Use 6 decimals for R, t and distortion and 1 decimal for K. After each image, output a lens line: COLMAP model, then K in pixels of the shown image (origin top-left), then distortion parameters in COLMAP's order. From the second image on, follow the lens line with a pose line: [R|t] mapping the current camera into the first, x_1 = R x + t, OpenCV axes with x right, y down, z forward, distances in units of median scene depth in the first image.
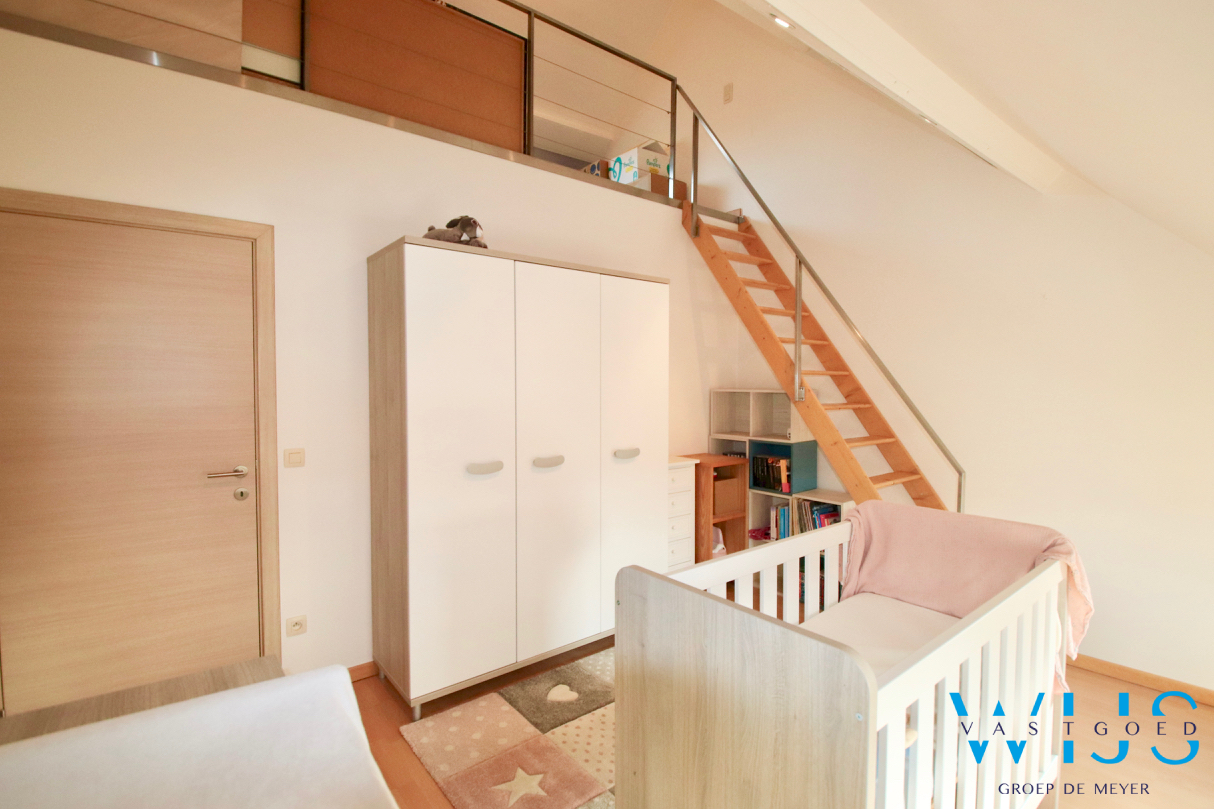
lens RADIAL K [[570.9, 0, 609.7], [0, 570.9, 404.9], [0, 0, 1]] dist [0.000755, -0.000247]
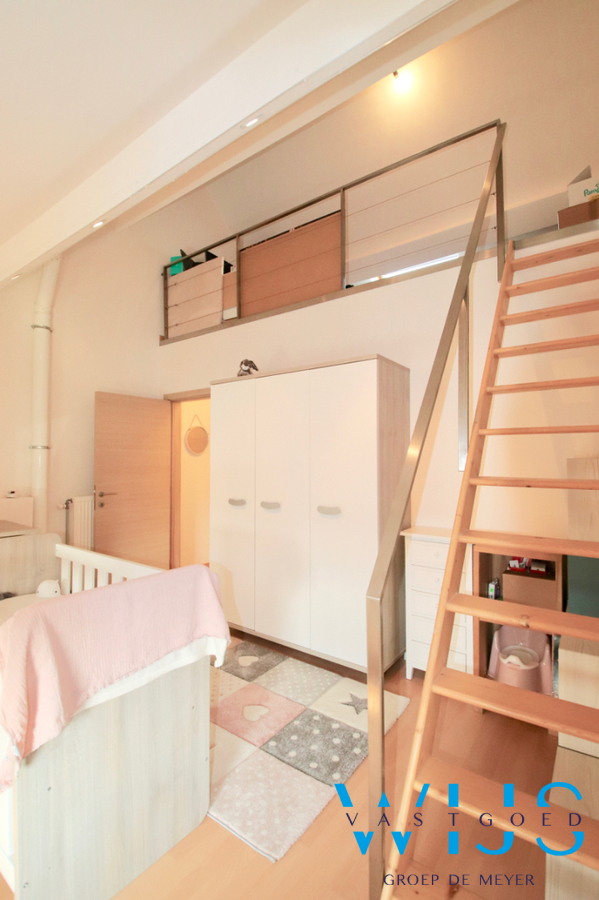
lens RADIAL K [[423.2, 0, 300.9], [0, 423.2, 450.4], [0, 0, 1]] dist [0.000755, -0.000247]
pose [[0.252064, -0.020823, -0.967486, 0.921641], [-0.040386, 0.998671, -0.032017, -0.010458], [0.966867, 0.047144, 0.250889, 0.743675]]
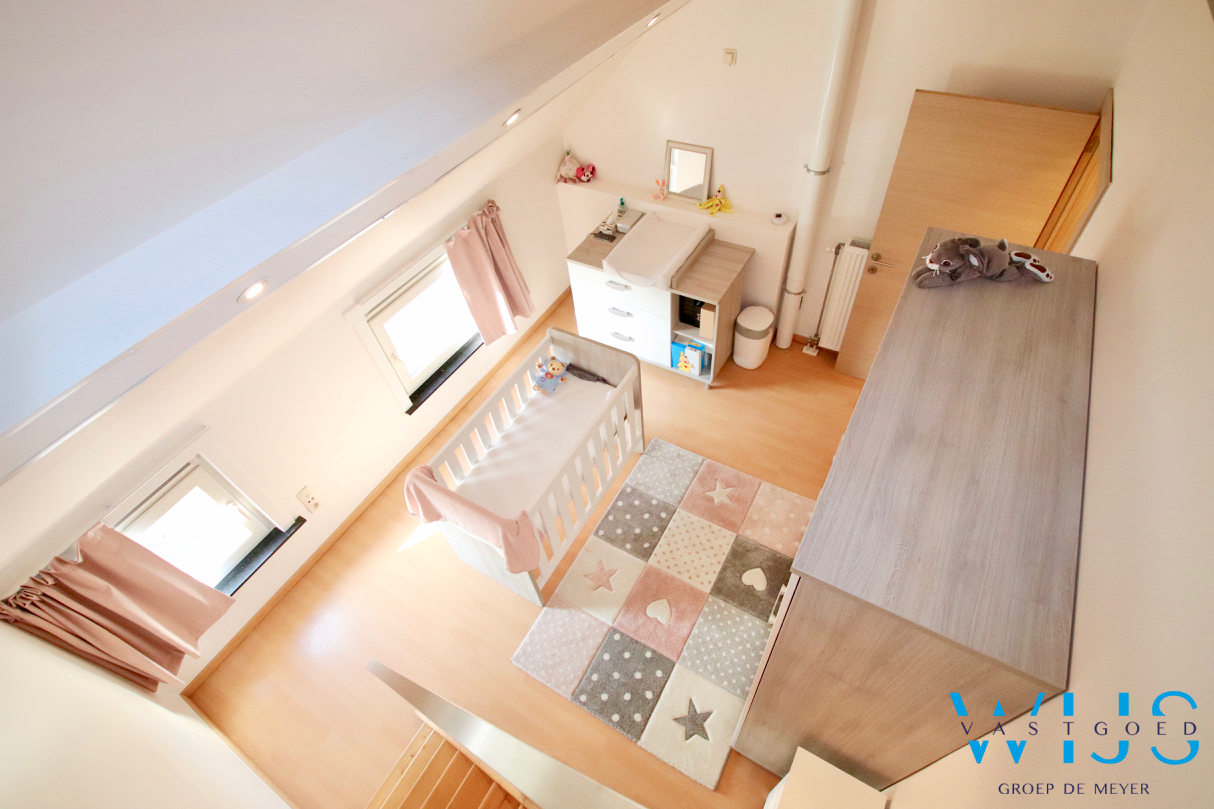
lens RADIAL K [[570.9, 0, 610.0], [0, 570.9, 404.6], [0, 0, 1]] dist [0.000755, -0.000247]
pose [[-0.934668, 0.305880, -0.181198, 0.178305], [0.059251, 0.636562, 0.768946, -0.781954], [0.350549, 0.707973, -0.613098, 1.338698]]
